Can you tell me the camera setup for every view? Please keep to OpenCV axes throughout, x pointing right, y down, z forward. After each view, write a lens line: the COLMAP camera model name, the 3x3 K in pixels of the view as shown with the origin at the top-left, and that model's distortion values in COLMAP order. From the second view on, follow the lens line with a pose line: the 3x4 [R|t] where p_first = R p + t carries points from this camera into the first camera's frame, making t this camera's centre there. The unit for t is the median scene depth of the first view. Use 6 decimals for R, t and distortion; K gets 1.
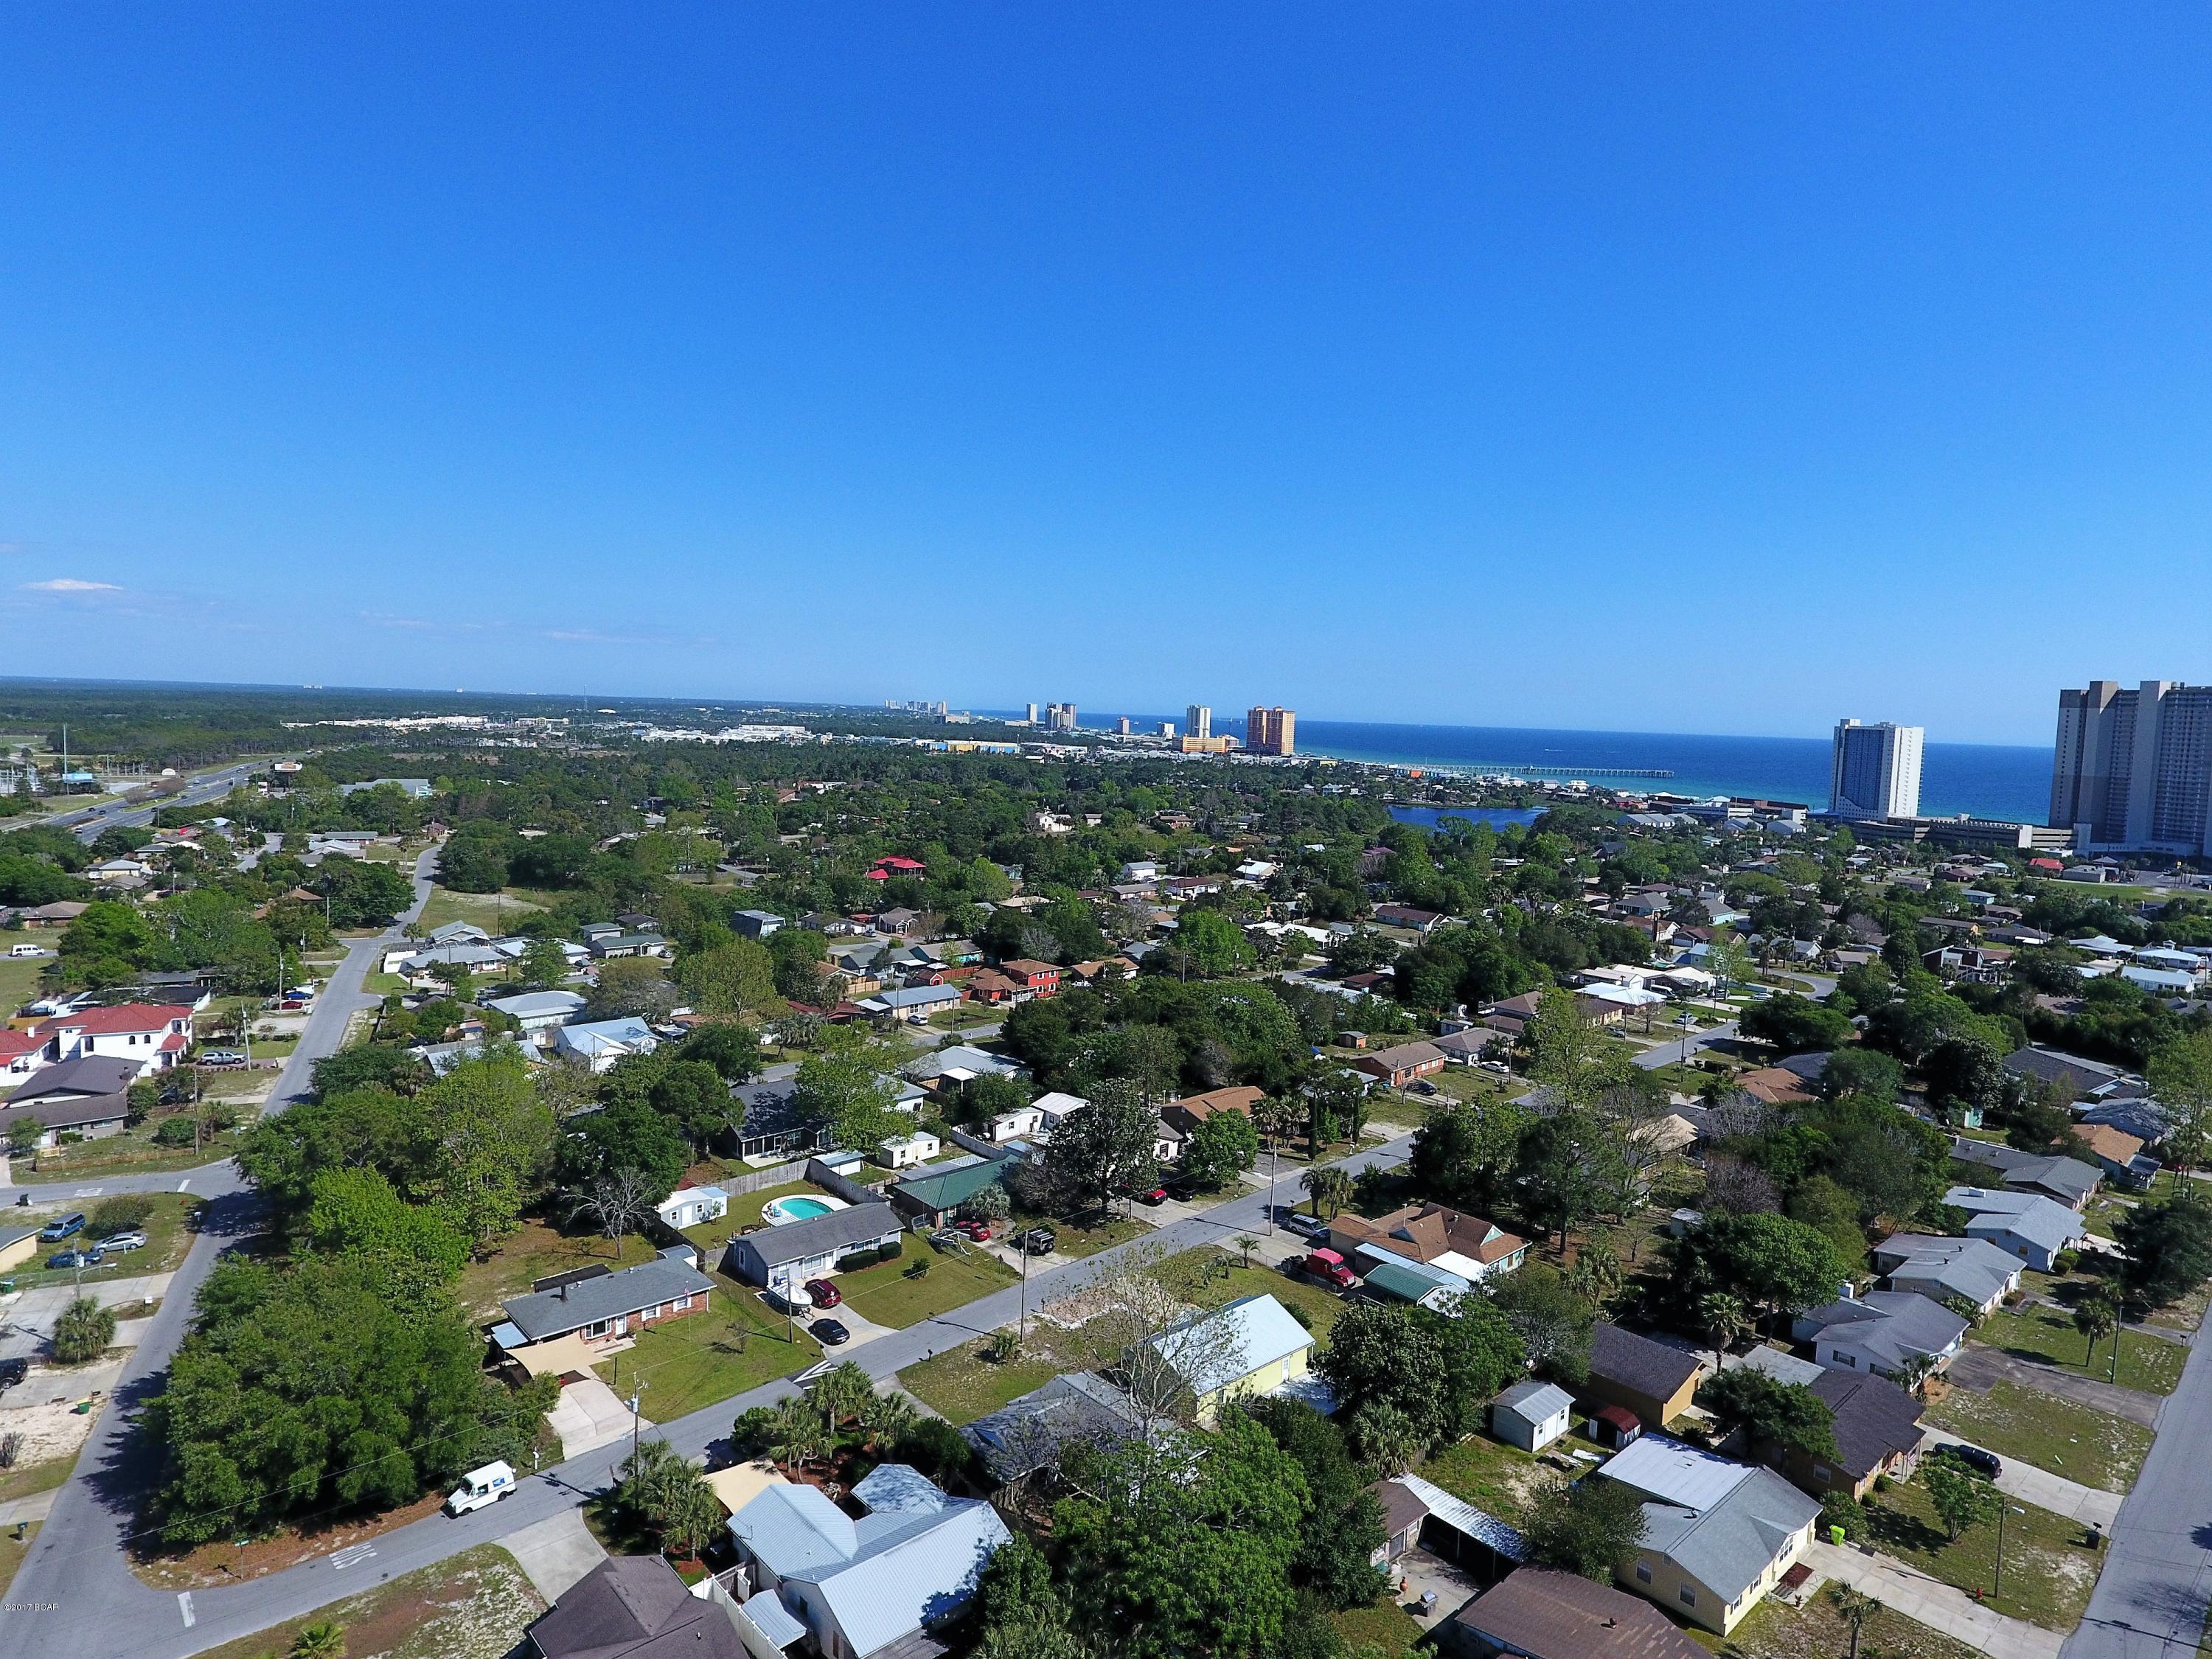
lens RADIAL K [[1297.7, 0, 1102.1], [0, 1297.7, 803.8], [0, 0, 1]] dist [-0.007042, -0.000844]
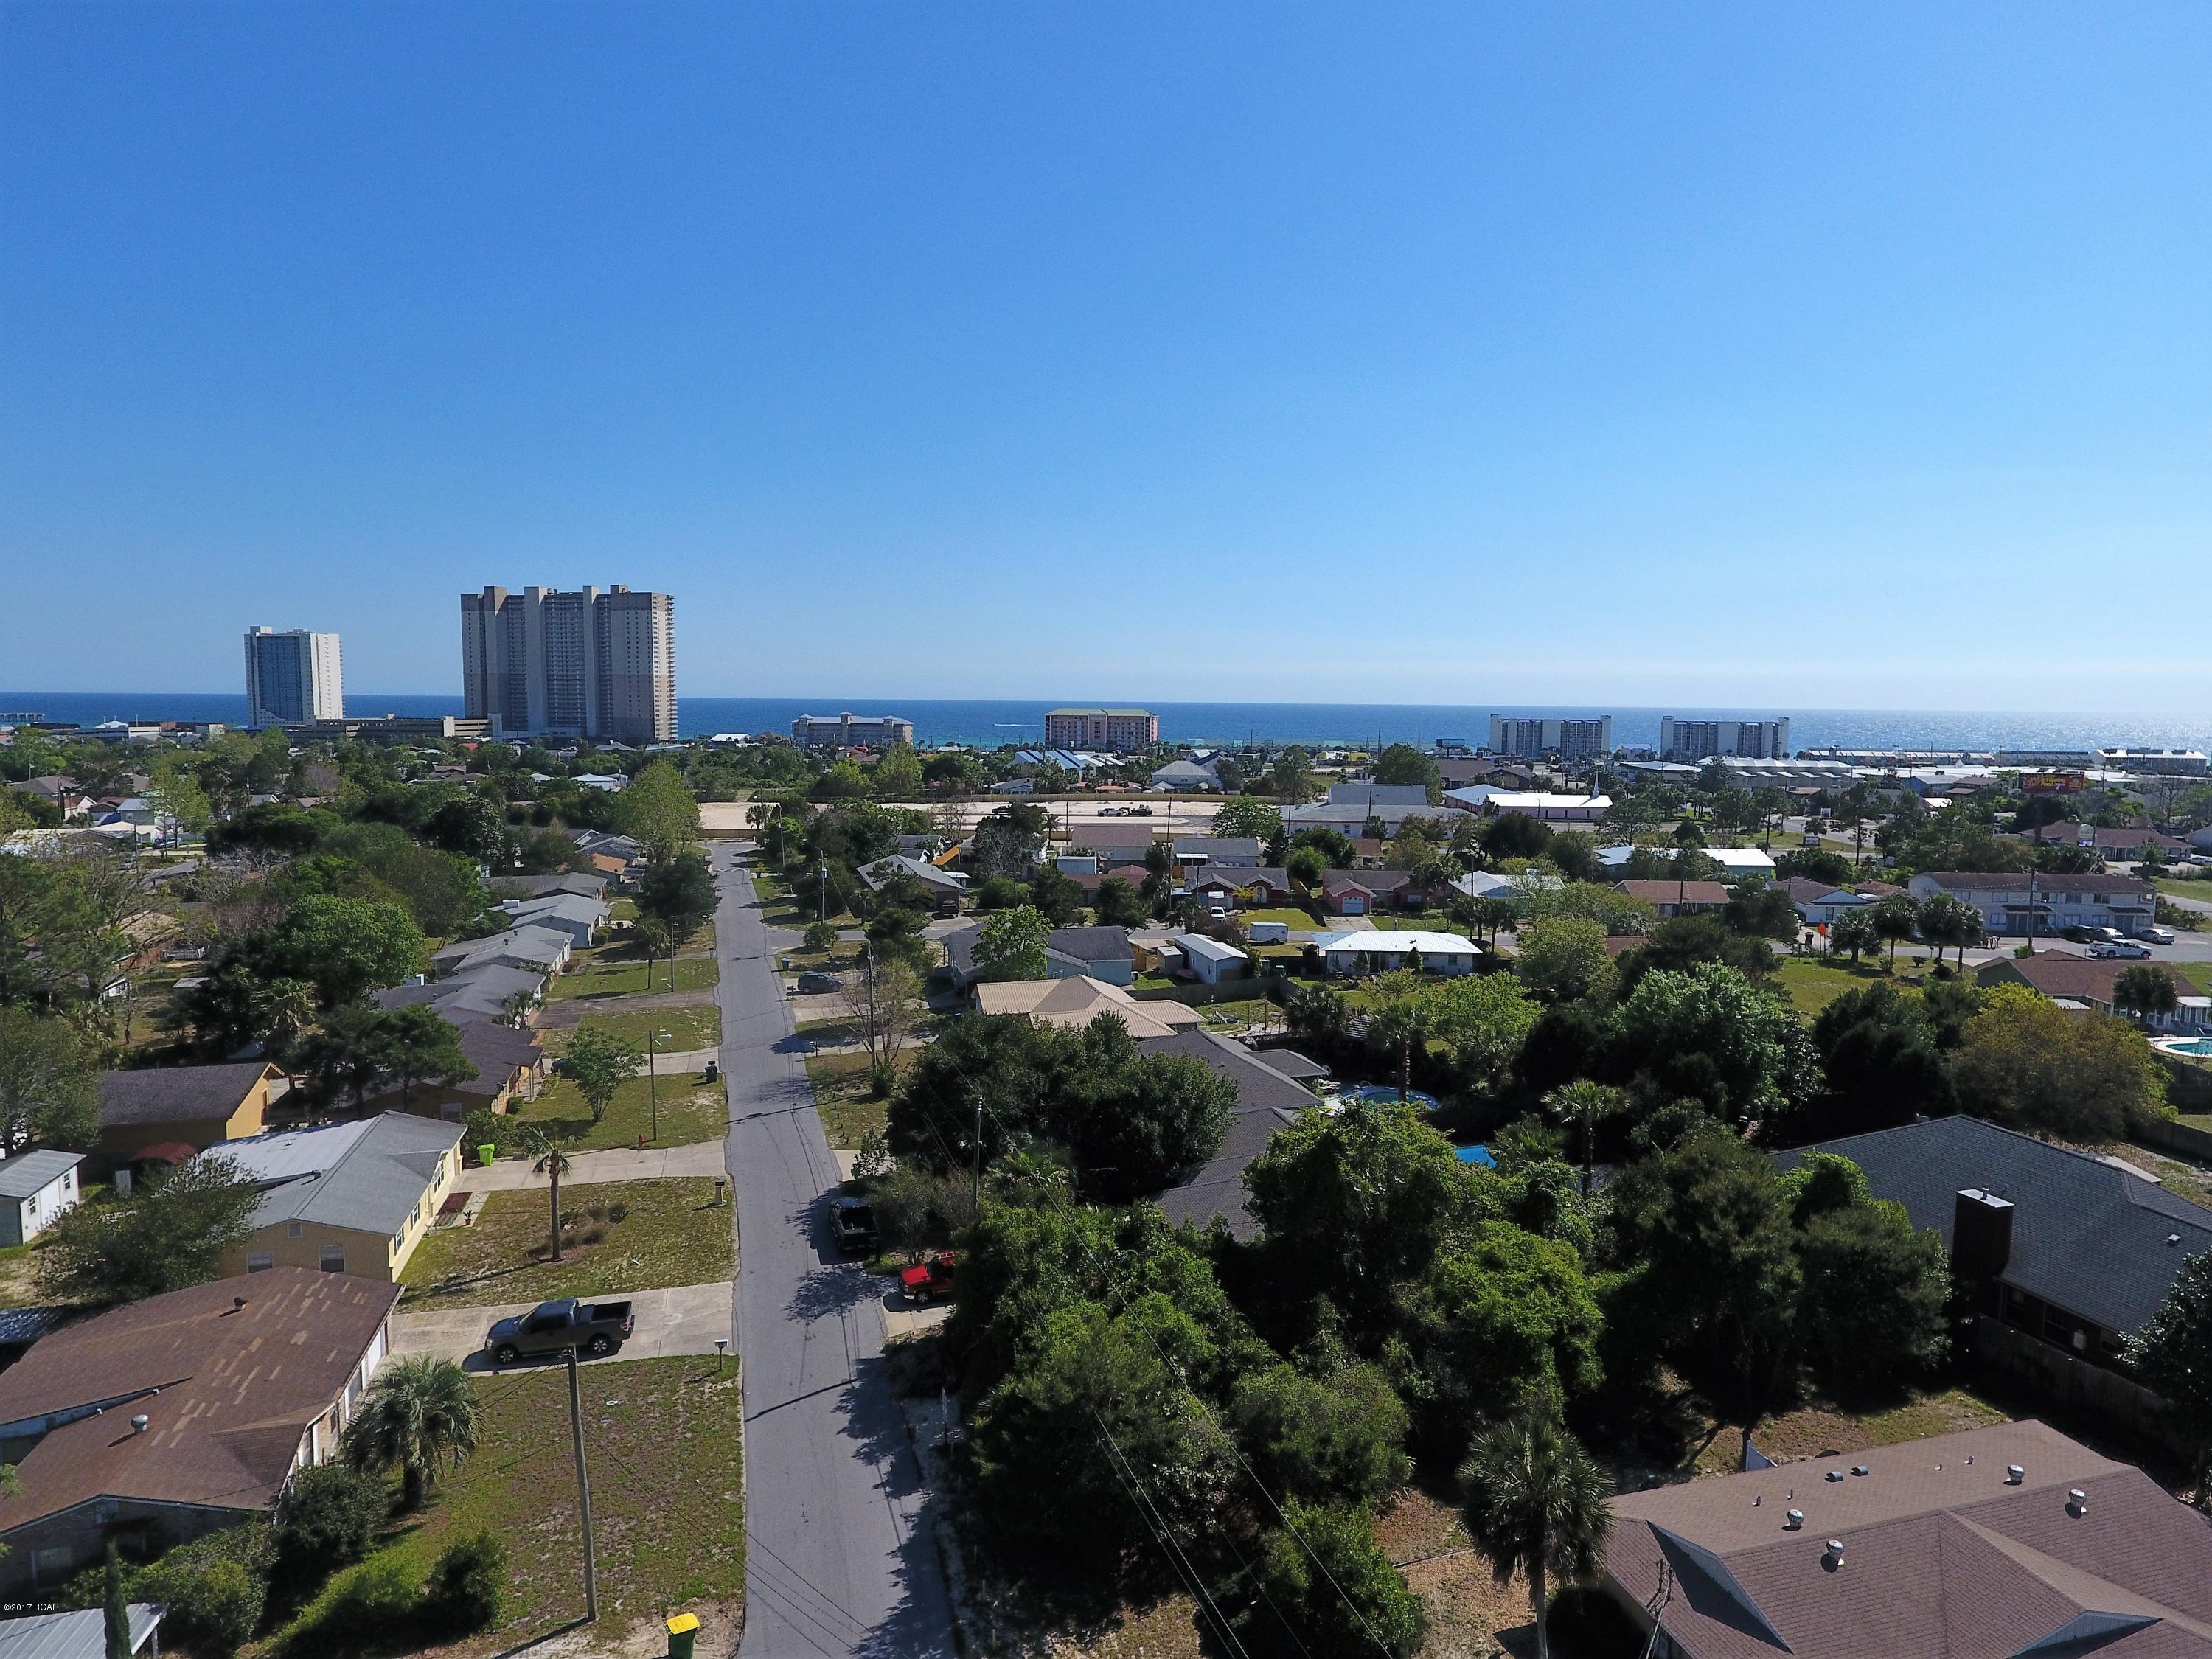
lens RADIAL K [[1297.7, 0, 1102.1], [0, 1297.7, 803.8], [0, 0, 1]] dist [-0.007042, -0.000844]
pose [[0.445995, -0.097117, 0.889751, 0.025834], [0.084180, 0.994241, 0.066326, 0.241635], [-0.891068, 0.045318, 0.451601, 0.202853]]
